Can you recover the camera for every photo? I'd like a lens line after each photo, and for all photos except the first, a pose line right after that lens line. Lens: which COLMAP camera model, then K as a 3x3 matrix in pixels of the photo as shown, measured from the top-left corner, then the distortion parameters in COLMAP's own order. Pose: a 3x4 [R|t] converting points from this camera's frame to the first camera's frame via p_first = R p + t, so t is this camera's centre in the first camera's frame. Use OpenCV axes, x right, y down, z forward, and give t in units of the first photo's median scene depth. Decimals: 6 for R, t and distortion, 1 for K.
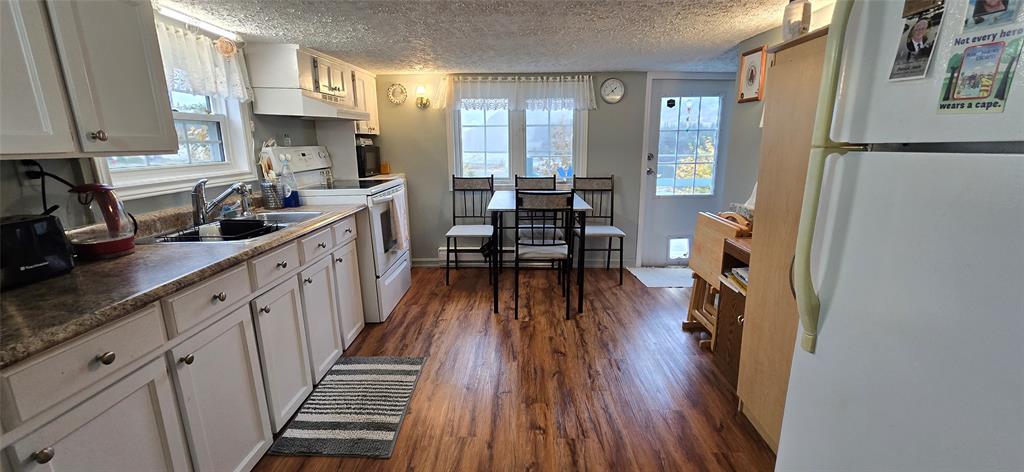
lens RADIAL K [[418.2, 0, 509.2], [0, 418.2, 244.5], [0, 0, 1]] dist [-0.004056, 0.001795]
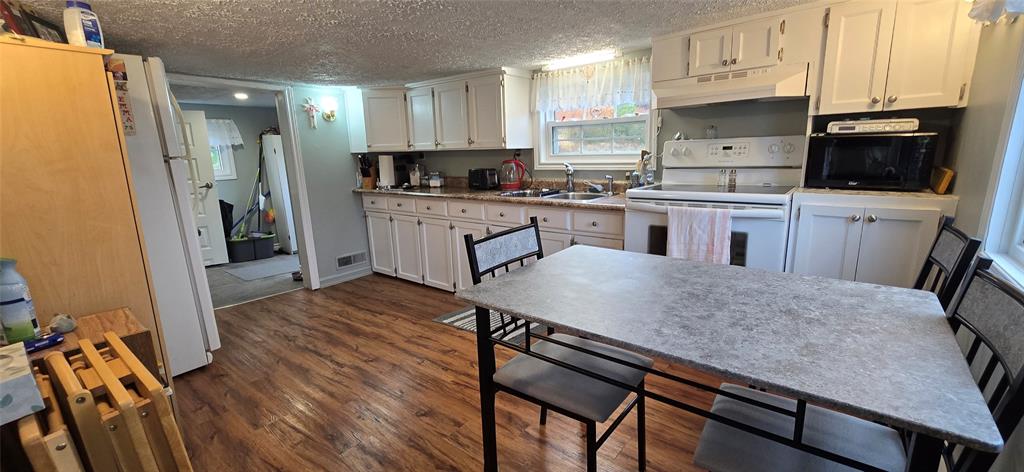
lens RADIAL K [[418.2, 0, 512.9], [0, 418.2, 236.8], [0, 0, 1]] dist [-0.004056, 0.001795]
pose [[-0.600664, 0.198225, -0.774538, 0.536434], [-0.152515, 0.922577, 0.354389, -0.332770], [0.784820, 0.330997, -0.523926, 1.366348]]
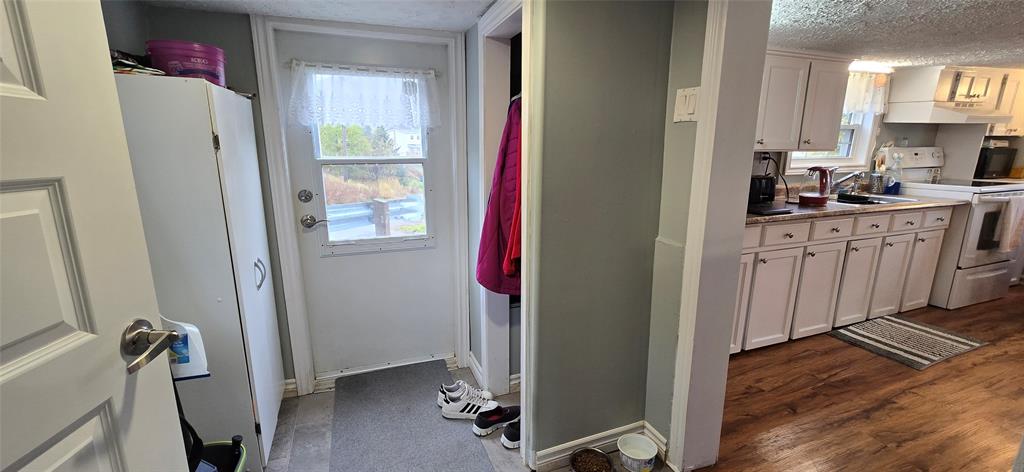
lens RADIAL K [[418.2, 0, 516.5], [0, 418.2, 240.4], [0, 0, 1]] dist [-0.004056, 0.001795]
pose [[0.371475, 0.226883, -0.900294, 0.245406], [-0.225861, 0.962635, 0.149400, 0.117920], [0.900552, 0.147842, 0.408839, -0.554020]]
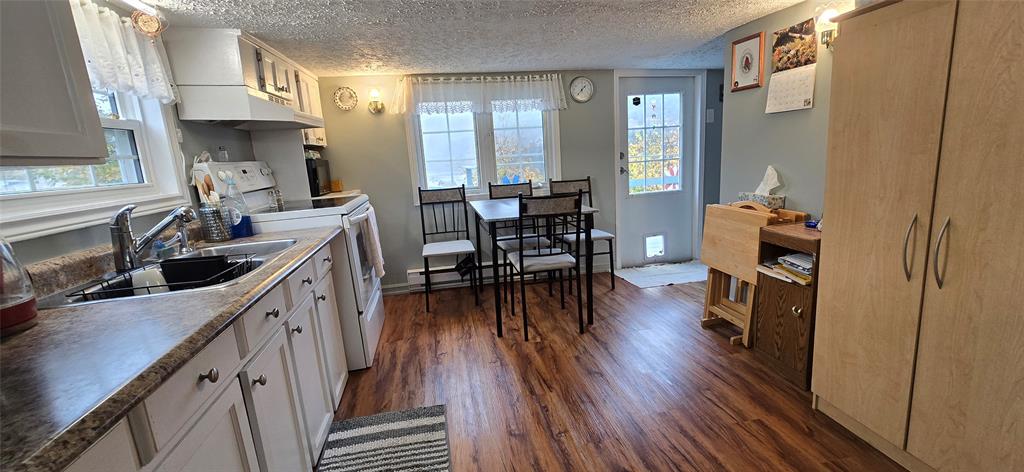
lens RADIAL K [[418.2, 0, 512.5], [0, 418.2, 242.4], [0, 0, 1]] dist [-0.004056, 0.001795]
pose [[0.976401, -0.092446, 0.195180, -0.188790], [0.099761, 0.994618, -0.027964, -0.008099], [-0.191545, 0.046775, 0.980369, 0.147897]]
